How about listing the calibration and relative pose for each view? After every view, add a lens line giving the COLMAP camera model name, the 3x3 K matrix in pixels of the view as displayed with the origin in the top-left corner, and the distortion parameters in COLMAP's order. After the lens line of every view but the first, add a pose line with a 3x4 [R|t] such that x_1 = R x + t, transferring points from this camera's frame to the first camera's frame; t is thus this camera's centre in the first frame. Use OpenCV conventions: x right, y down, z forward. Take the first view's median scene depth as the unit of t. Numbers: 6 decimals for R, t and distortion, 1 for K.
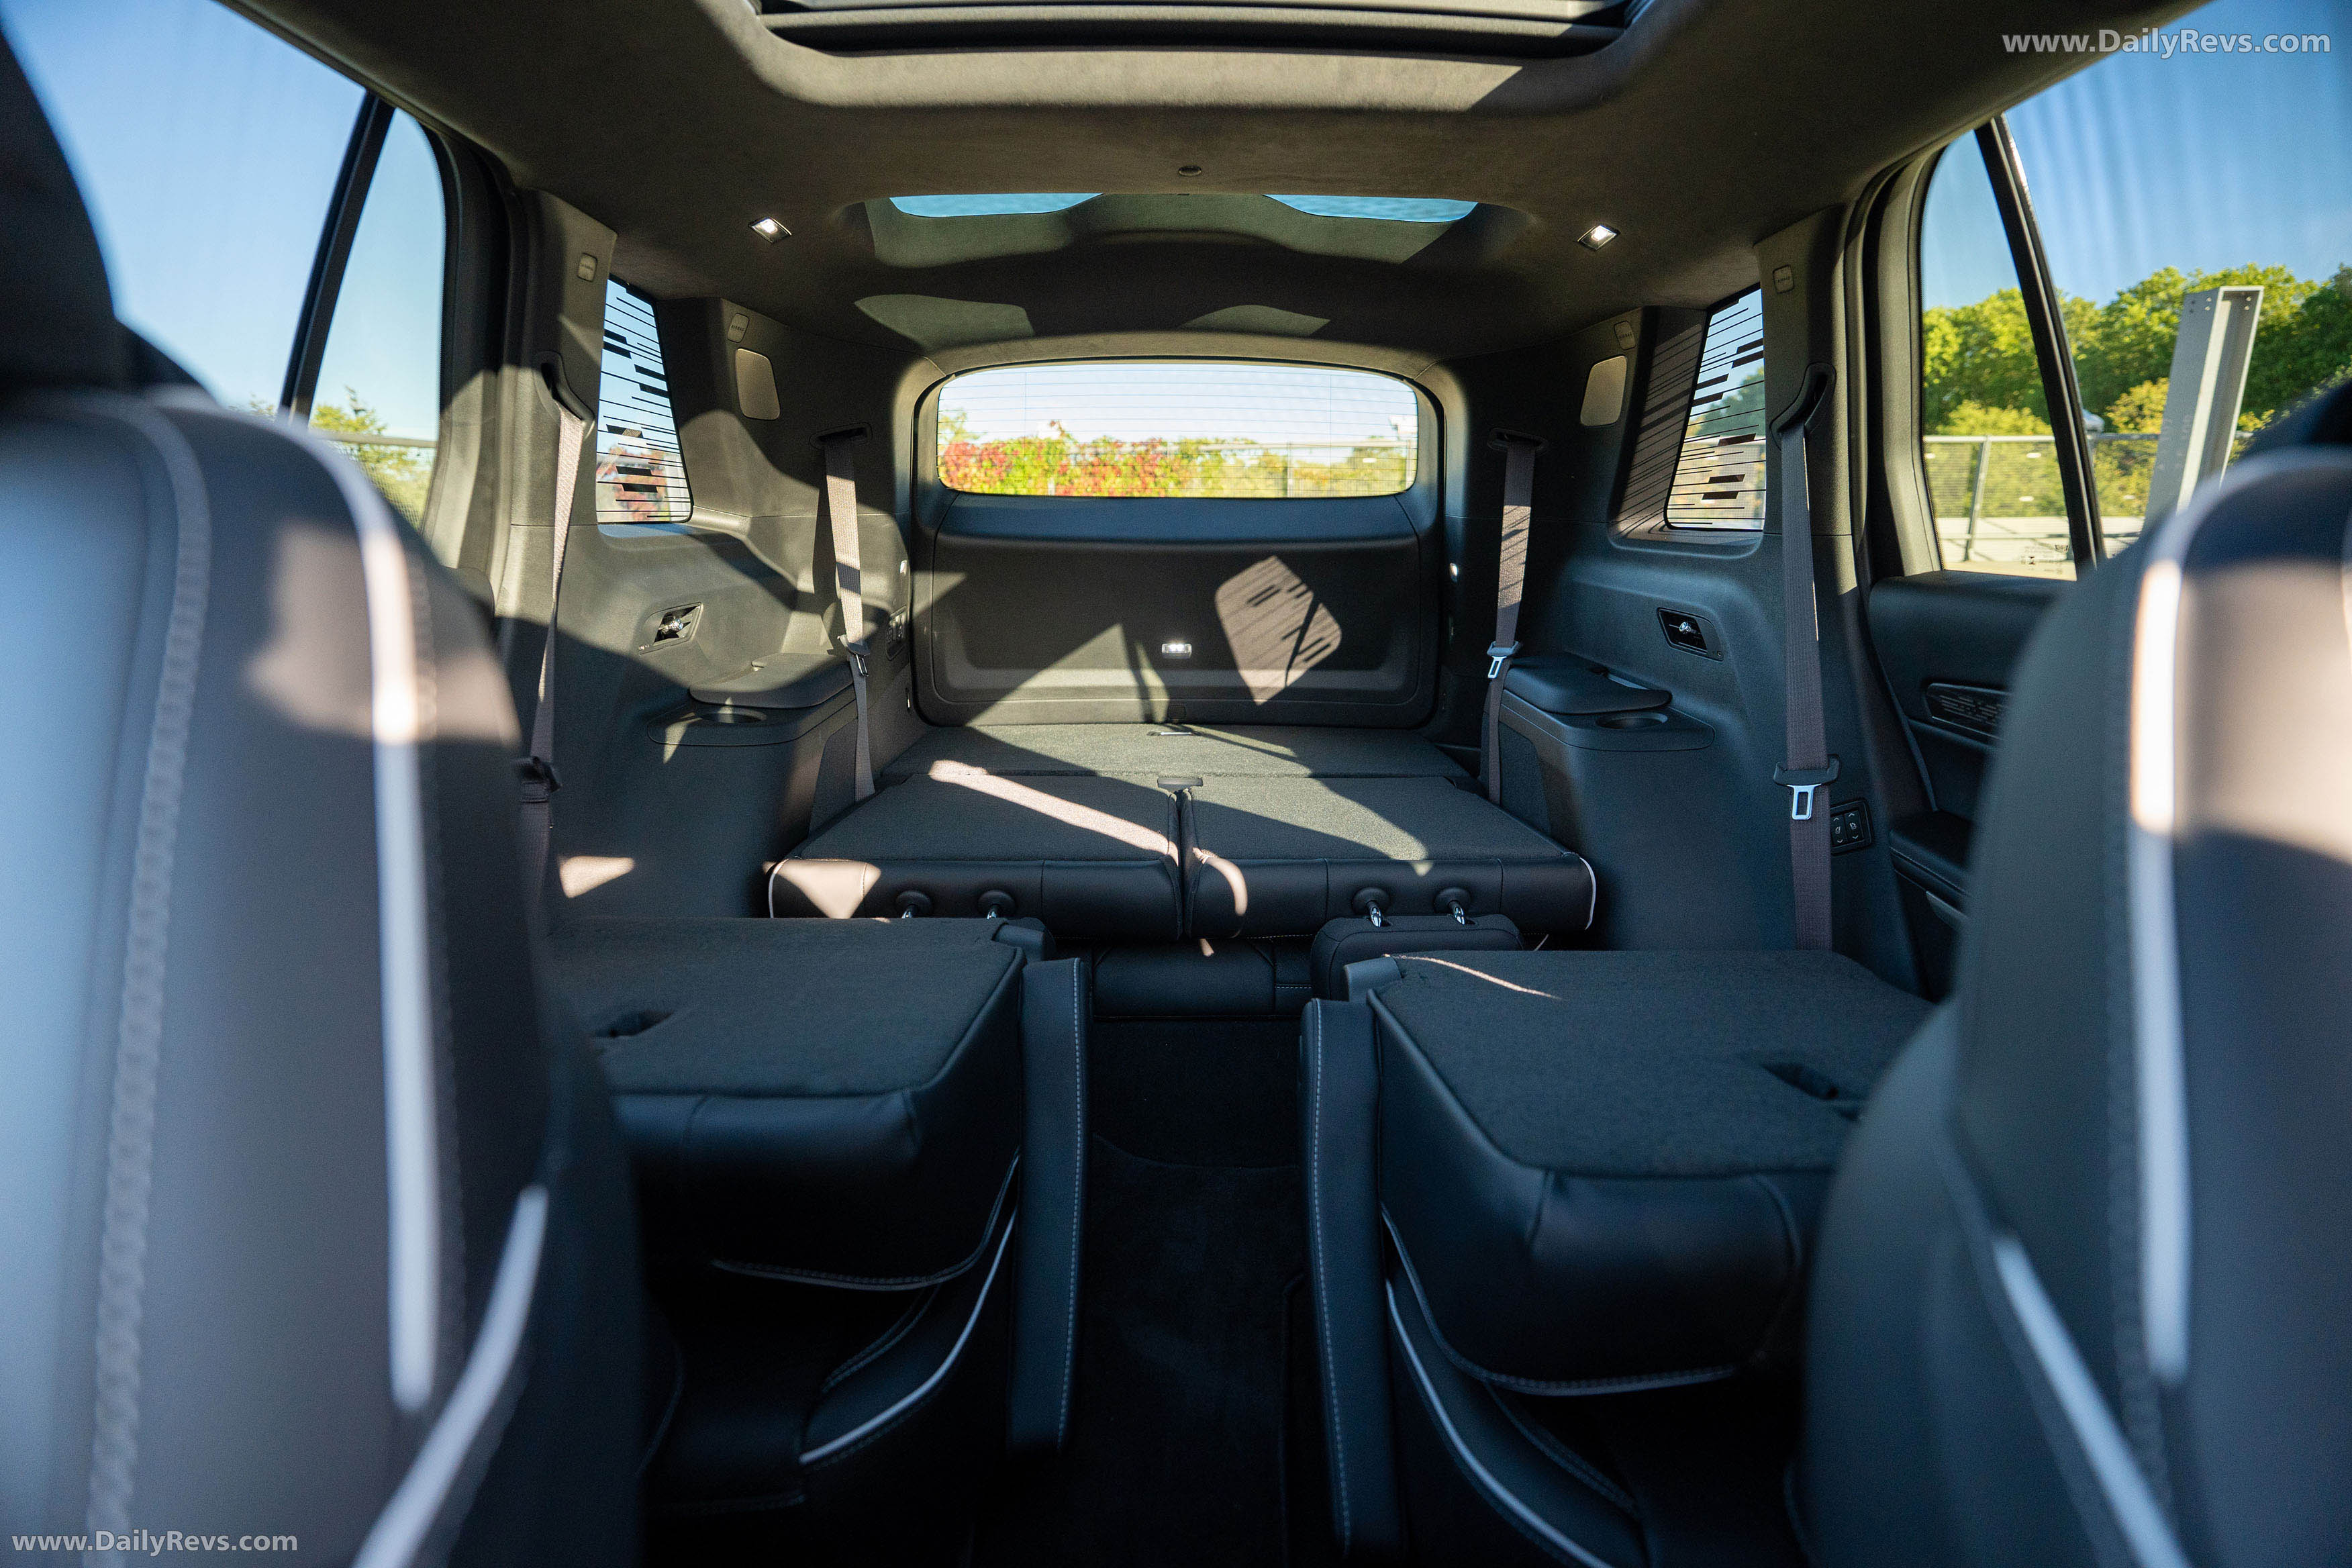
lens RADIAL K [[1085.0, 0, 1183.3], [0, 1085.0, 786.7], [0, 0, 1]] dist [-0.004563, -0.001422]
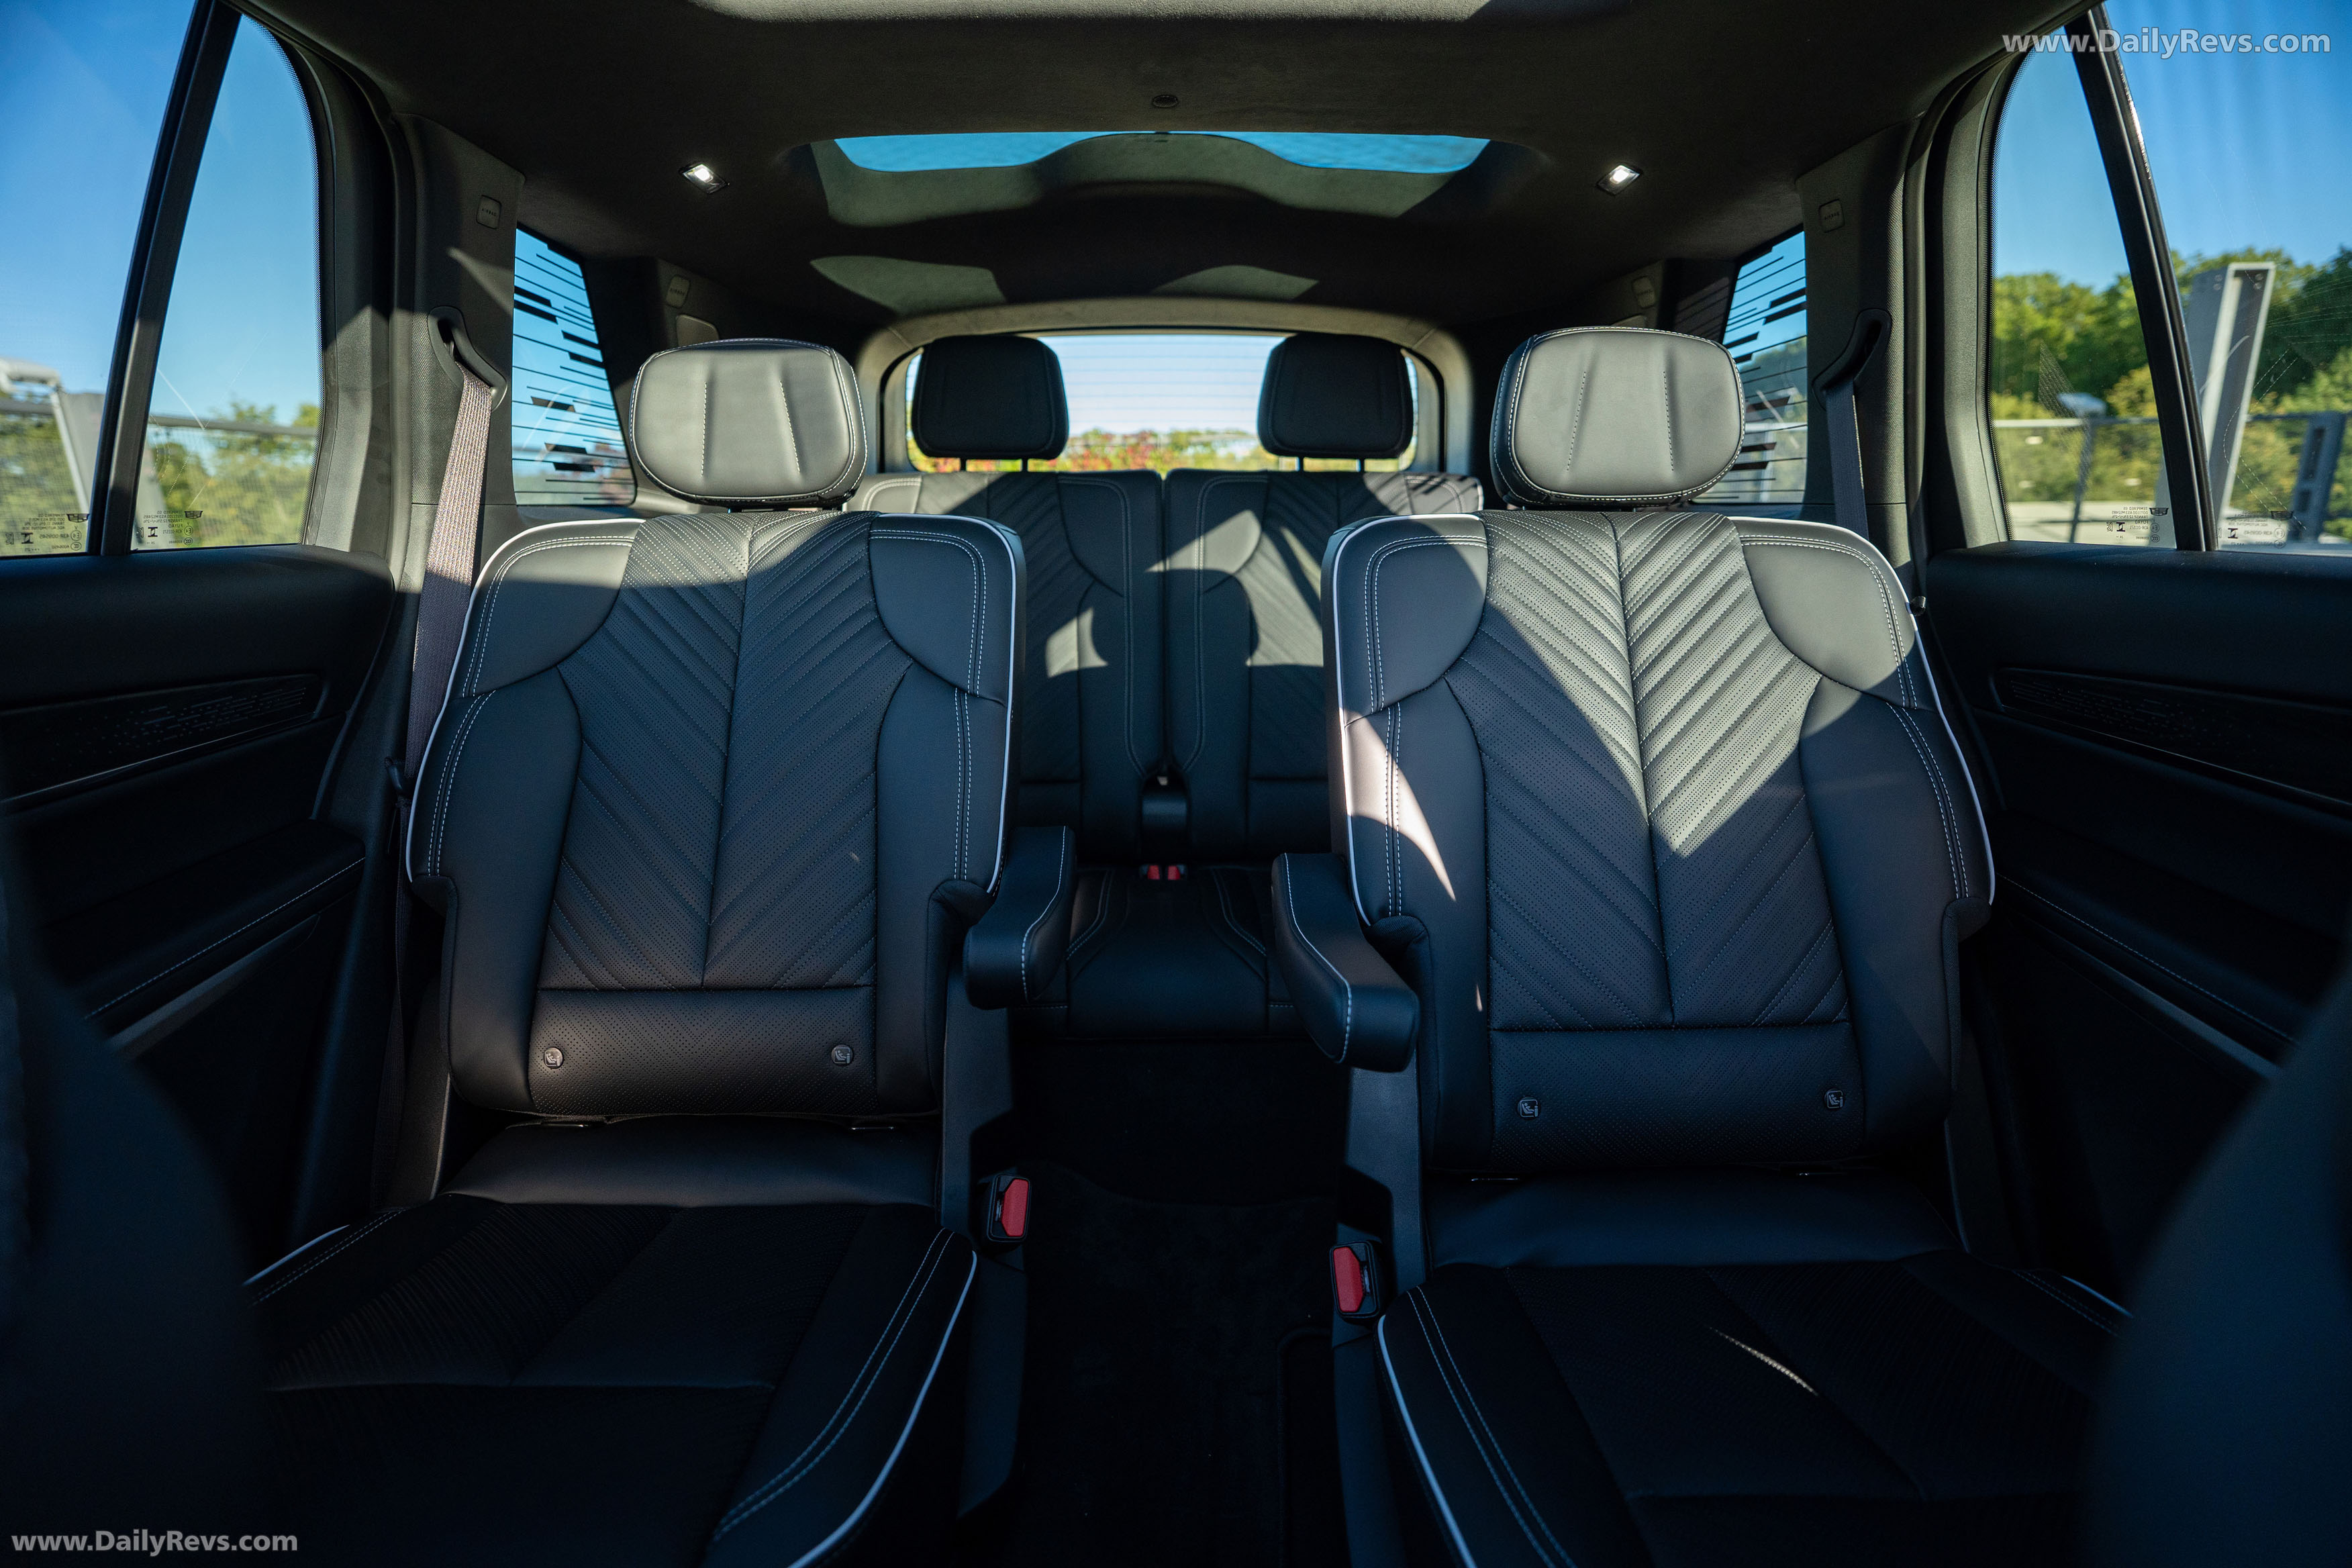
lens RADIAL K [[1085.0, 0, 1169.5], [0, 1085.0, 783.0], [0, 0, 1]] dist [-0.004563, -0.001422]
pose [[0.999945, -0.006959, -0.007838, 0.009678], [0.006976, 0.999973, 0.002111, -0.005489], [0.007823, -0.002166, 0.999967, 0.080338]]
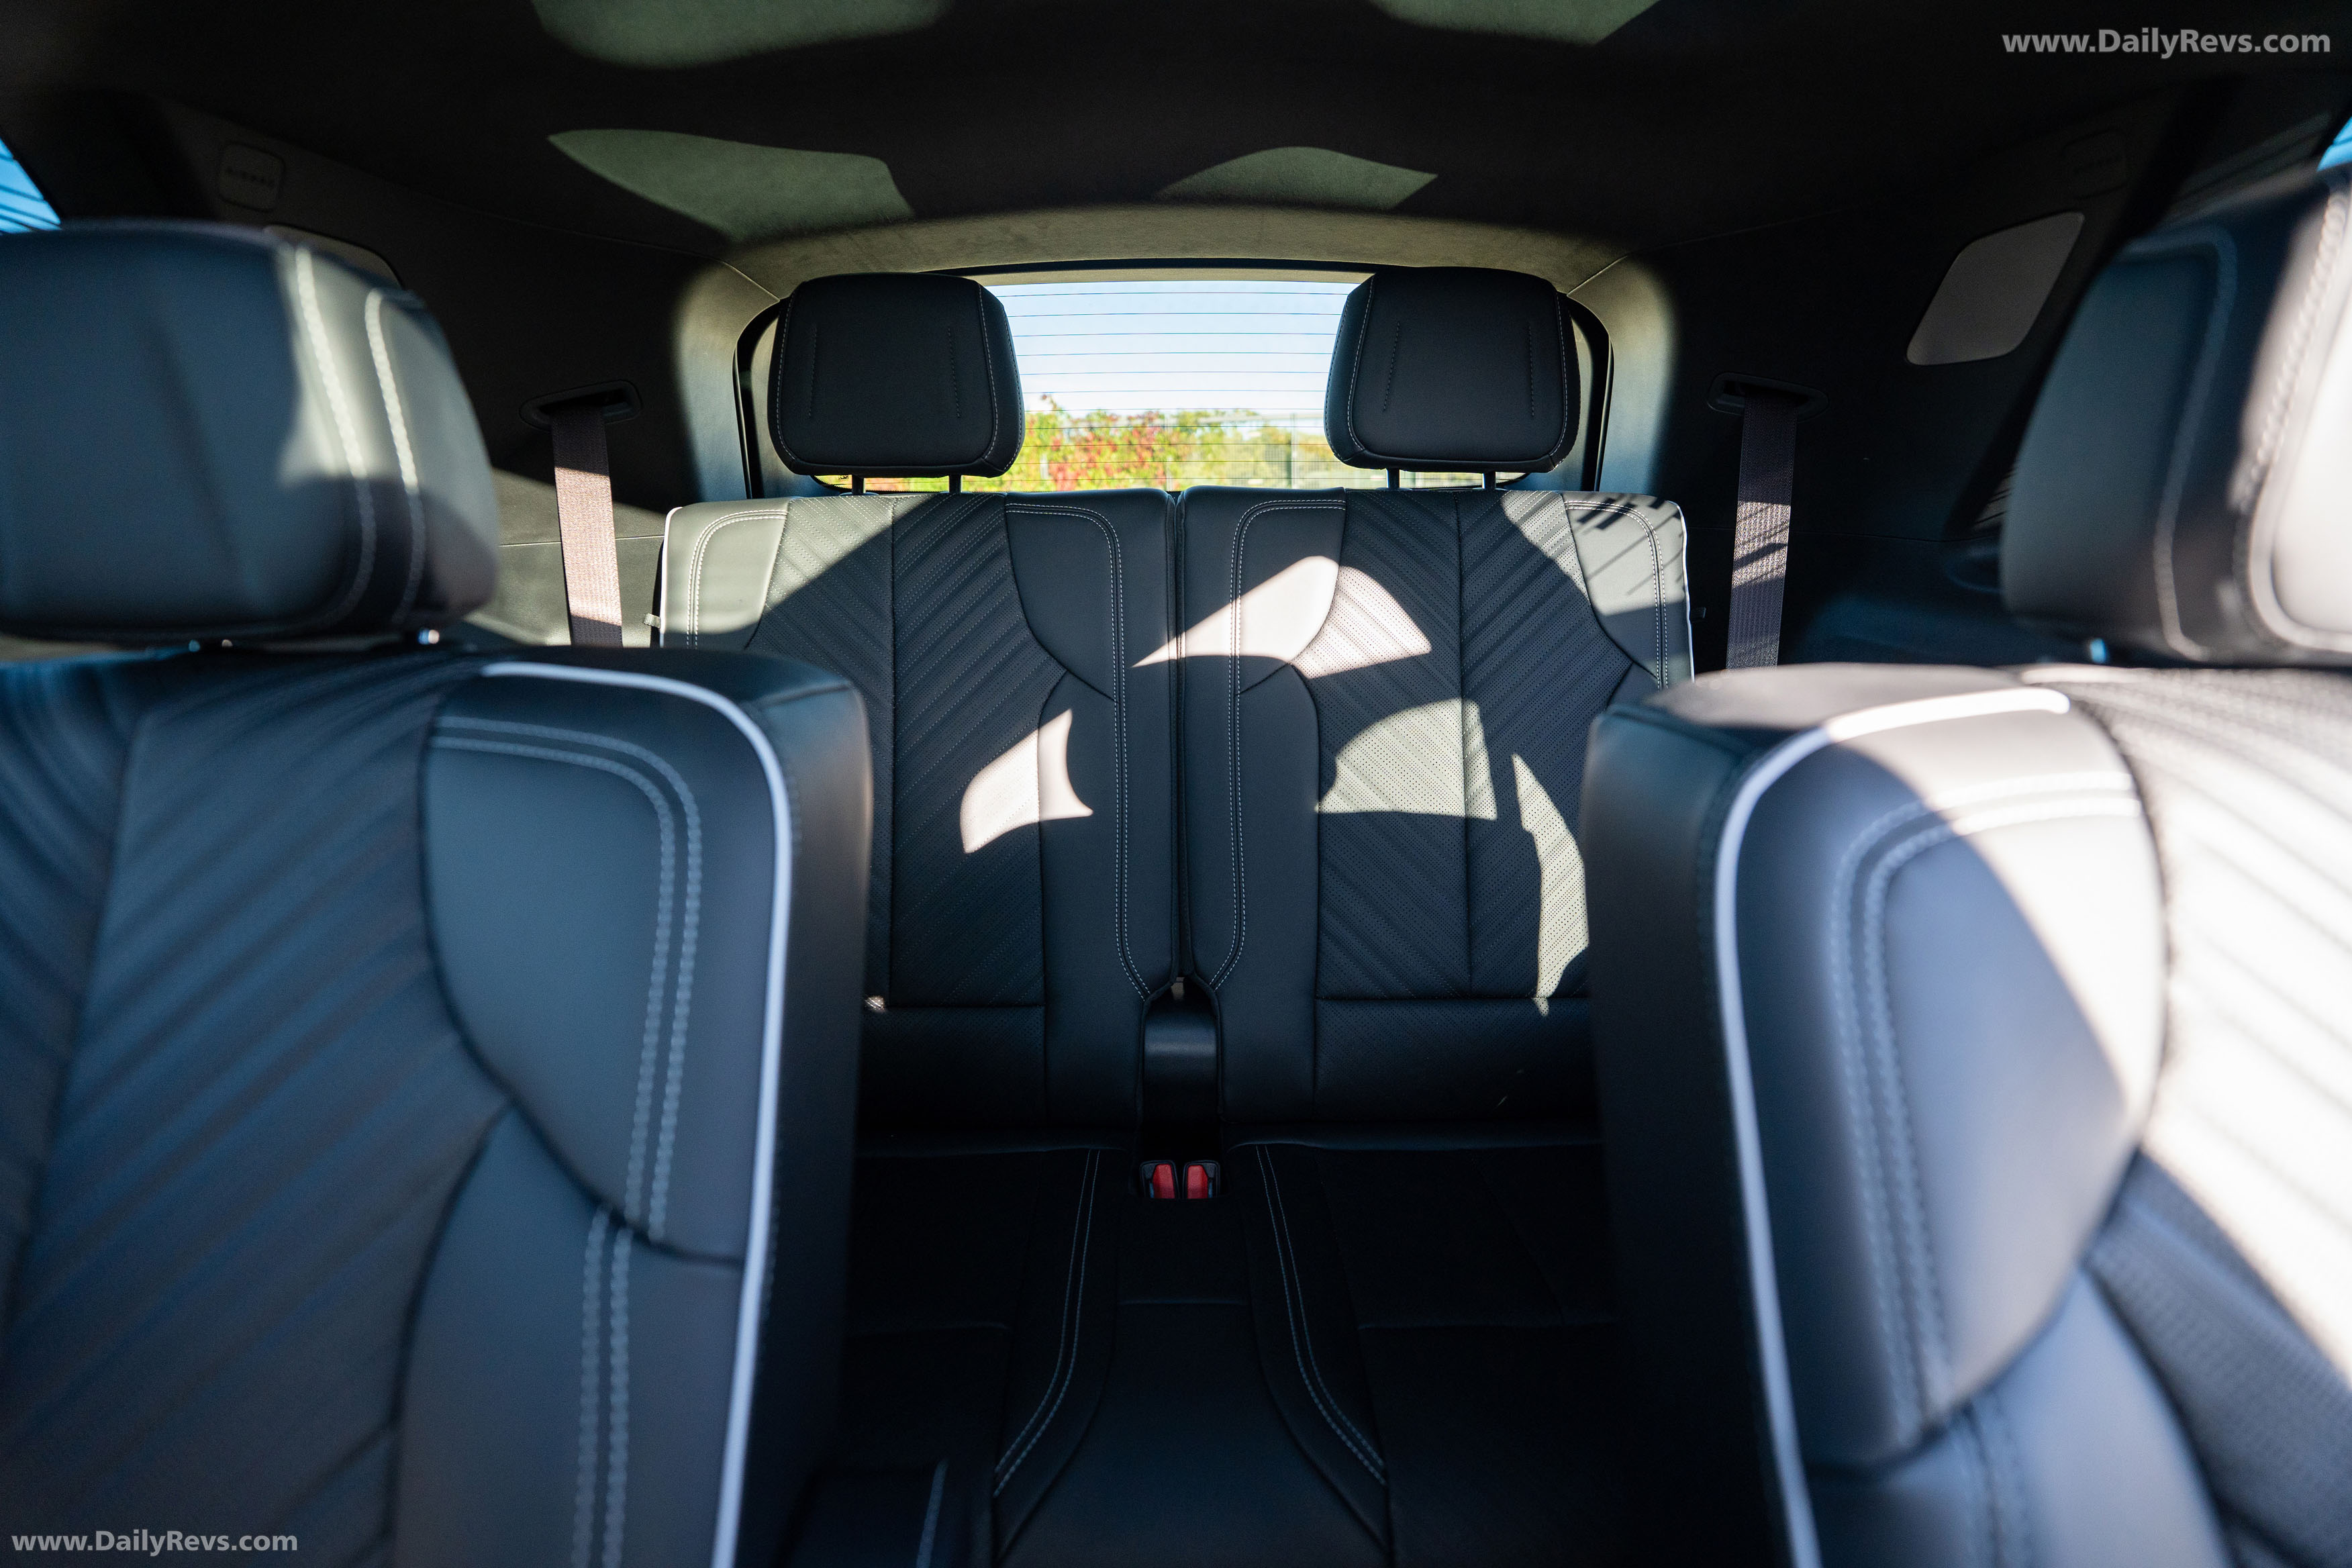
lens RADIAL K [[1085.0, 0, 1168.8], [0, 1085.0, 780.9], [0, 0, 1]] dist [-0.004563, -0.001422]
pose [[0.999795, -0.011982, -0.016299, 0.001789], [0.012266, 0.999772, 0.017454, -0.146881], [0.016086, -0.017650, 0.999715, 0.484880]]
